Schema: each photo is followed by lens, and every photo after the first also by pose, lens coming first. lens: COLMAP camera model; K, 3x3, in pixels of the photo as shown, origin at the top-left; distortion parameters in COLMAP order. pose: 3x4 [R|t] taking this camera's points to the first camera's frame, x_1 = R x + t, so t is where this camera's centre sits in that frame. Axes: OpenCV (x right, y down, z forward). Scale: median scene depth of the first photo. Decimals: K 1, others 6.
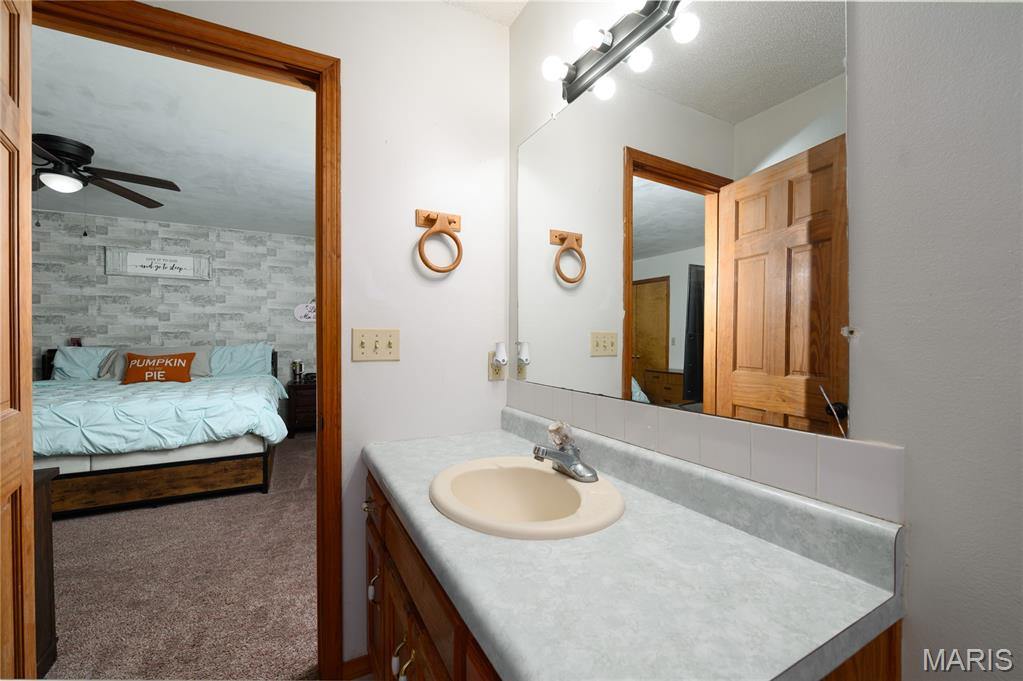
lens RADIAL K [[414.2, 0, 511.5], [0, 414.2, 340.5], [0, 0, 1]] dist [-0.002405, -0.000189]
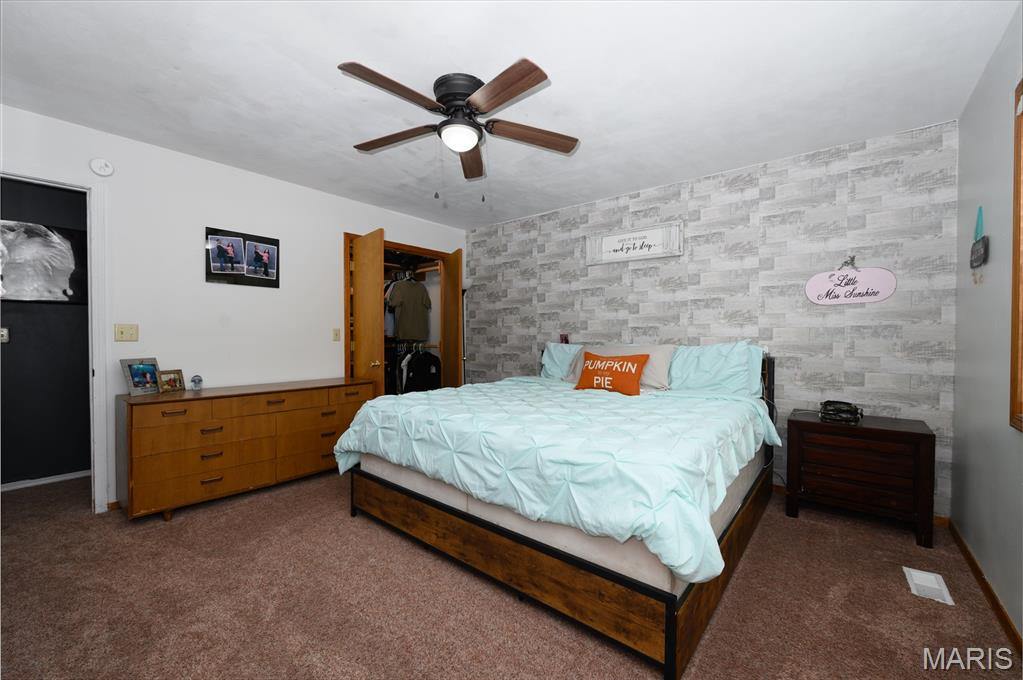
lens RADIAL K [[414.2, 0, 511.5], [0, 414.2, 340.0], [0, 0, 1]] dist [-0.002405, -0.000189]
pose [[0.388255, 0.010897, -0.921488, -0.183143], [-0.008016, 0.999932, 0.008448, 0.000042], [0.921517, 0.004106, 0.388316, 0.470709]]
